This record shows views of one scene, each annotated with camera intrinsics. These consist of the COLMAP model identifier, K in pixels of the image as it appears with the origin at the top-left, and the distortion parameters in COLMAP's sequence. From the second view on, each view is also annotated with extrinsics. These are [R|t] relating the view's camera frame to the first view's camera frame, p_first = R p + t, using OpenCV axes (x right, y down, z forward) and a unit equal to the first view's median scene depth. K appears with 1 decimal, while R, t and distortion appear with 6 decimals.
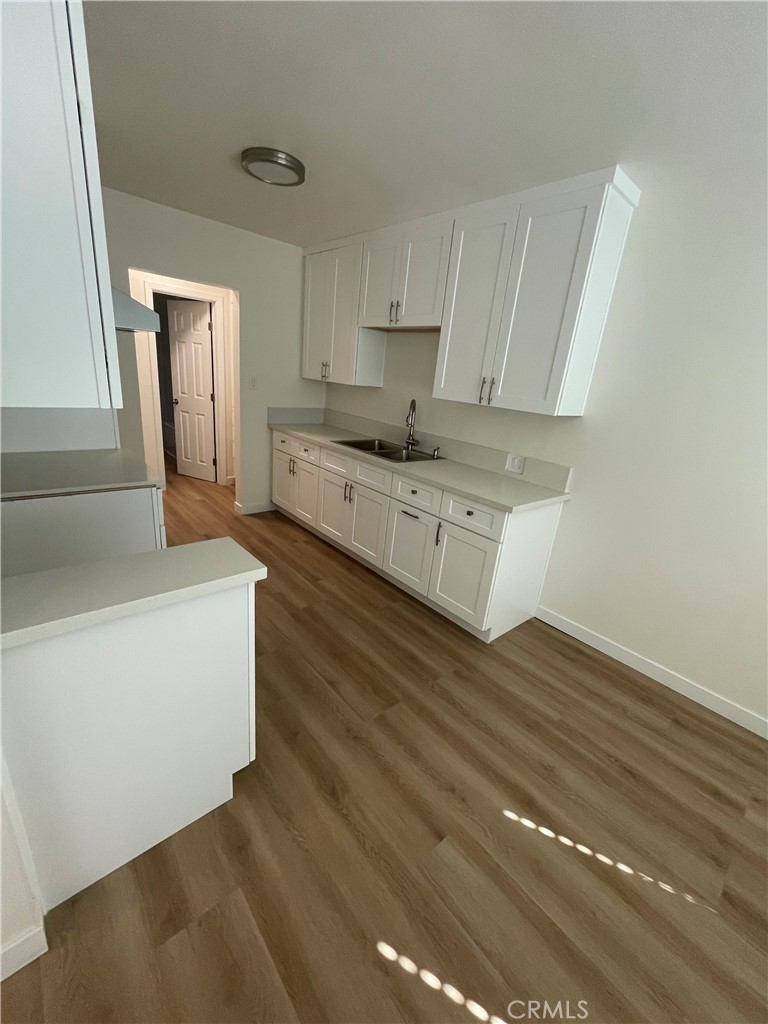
lens RADIAL K [[411.6, 0, 385.5], [0, 411.6, 513.4], [0, 0, 1]] dist [-0.004103, -0.000261]
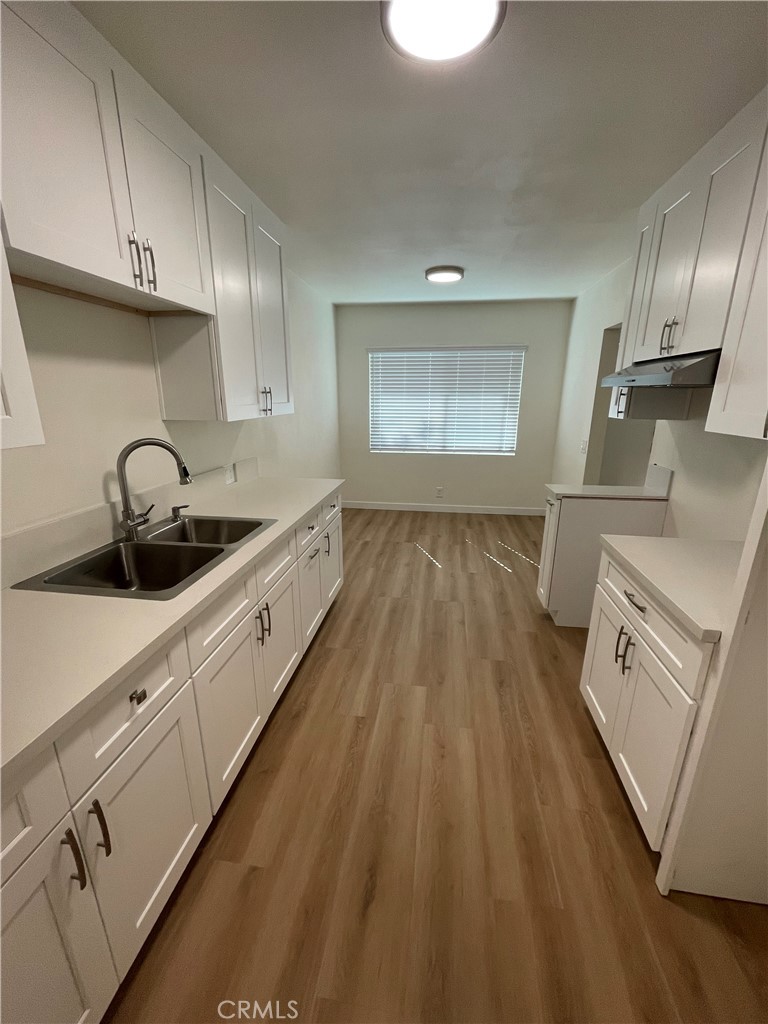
lens RADIAL K [[411.6, 0, 385.5], [0, 411.6, 513.4], [0, 0, 1]] dist [-0.004103, -0.000261]
pose [[-0.648875, -0.302329, 0.698253, -0.774942], [0.185721, 0.826989, 0.530657, -0.625453], [-0.737881, 0.474010, -0.480464, 1.609674]]
